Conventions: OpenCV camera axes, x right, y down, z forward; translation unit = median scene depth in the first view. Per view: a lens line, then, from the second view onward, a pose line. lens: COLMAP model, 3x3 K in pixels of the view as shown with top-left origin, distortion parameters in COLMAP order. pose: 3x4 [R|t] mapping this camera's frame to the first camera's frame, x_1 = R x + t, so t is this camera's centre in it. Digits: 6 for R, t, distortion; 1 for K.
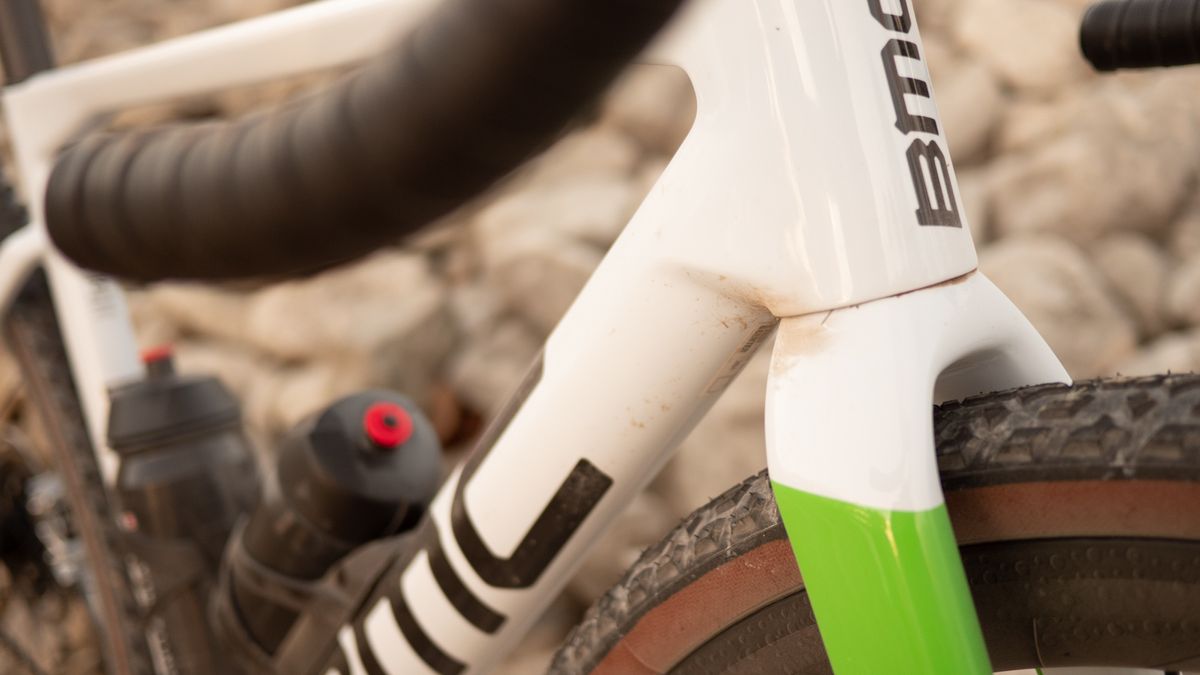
lens RADIAL K [[1565.2, 0, 600.0], [0, 1565.2, 337.5], [0, 0, 1]] dist [0.020518, -0.075225]
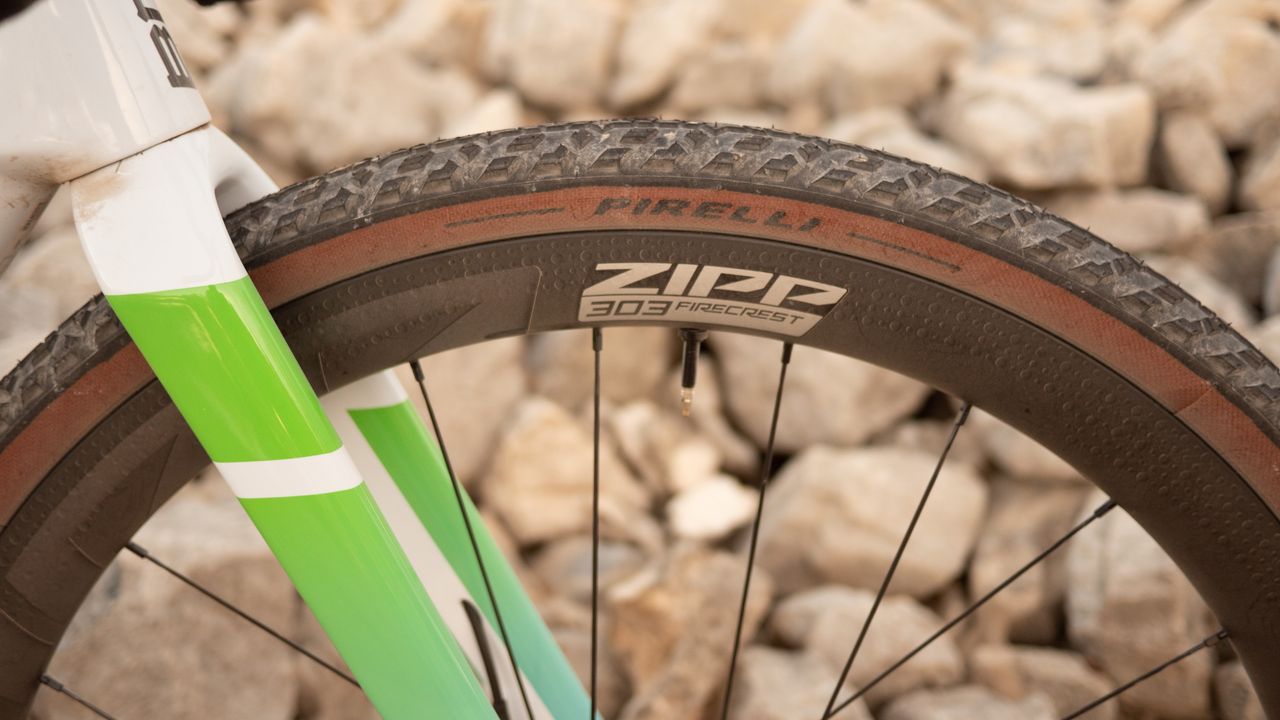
lens RADIAL K [[1669.6, 0, 640.0], [0, 1669.6, 360.0], [0, 0, 1]] dist [0.020518, -0.075225]
pose [[0.749874, -0.198126, 0.631218, -0.446967], [0.232373, 0.972191, 0.029097, 0.207410], [-0.619429, 0.124859, 0.775060, -0.330137]]
